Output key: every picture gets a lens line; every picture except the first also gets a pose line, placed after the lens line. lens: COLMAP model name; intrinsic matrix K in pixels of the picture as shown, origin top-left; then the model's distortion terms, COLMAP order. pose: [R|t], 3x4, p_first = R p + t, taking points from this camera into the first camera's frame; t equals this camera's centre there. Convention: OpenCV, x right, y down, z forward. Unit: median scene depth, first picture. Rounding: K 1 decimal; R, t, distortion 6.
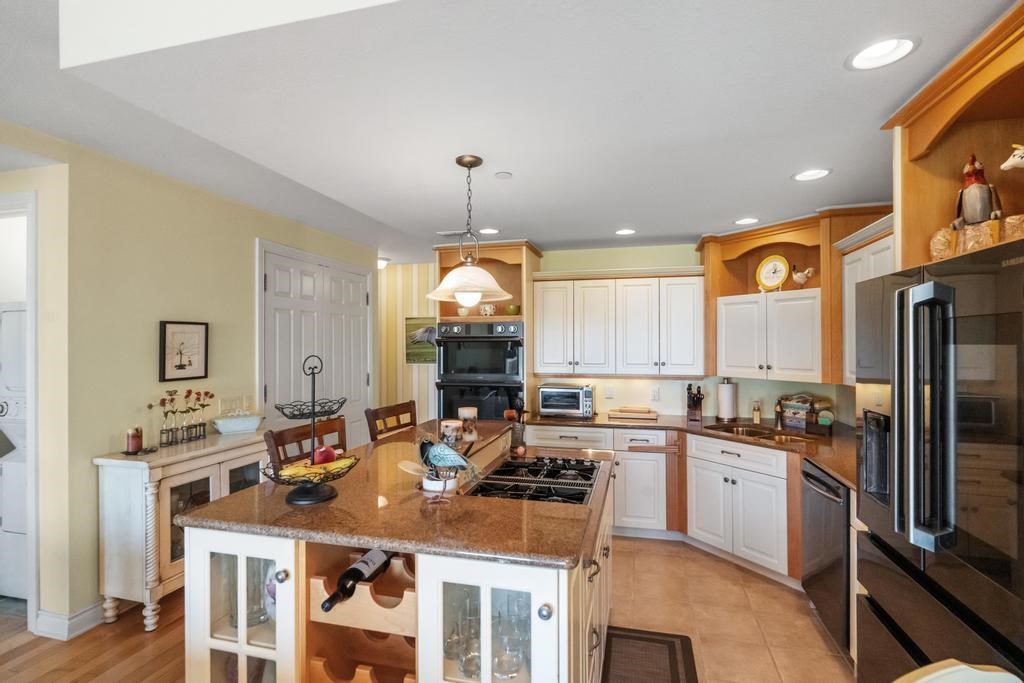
lens RADIAL K [[489.6, 0, 507.0], [0, 489.6, 340.5], [0, 0, 1]] dist [-0.011091, -0.000440]
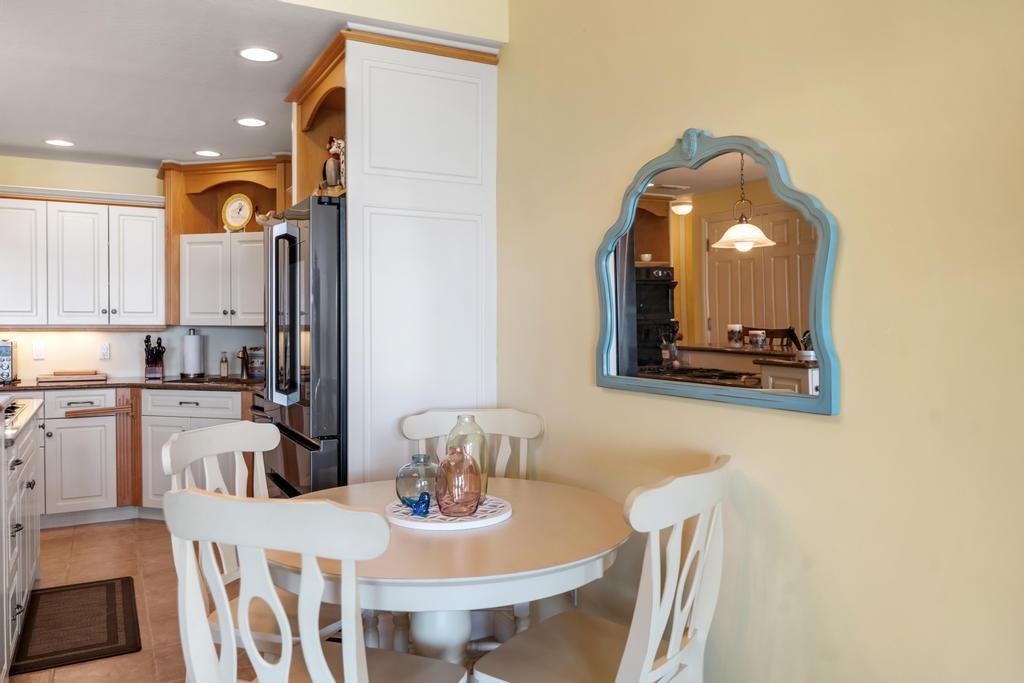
lens RADIAL K [[780.8, 0, 516.1], [0, 780.8, 334.4], [0, 0, 1]] dist [0.004779, 0.006195]
pose [[0.733315, -0.006881, 0.679854, -0.082533], [-0.006945, 0.999821, 0.017612, 0.063075], [-0.679853, -0.017637, 0.733136, -0.447913]]
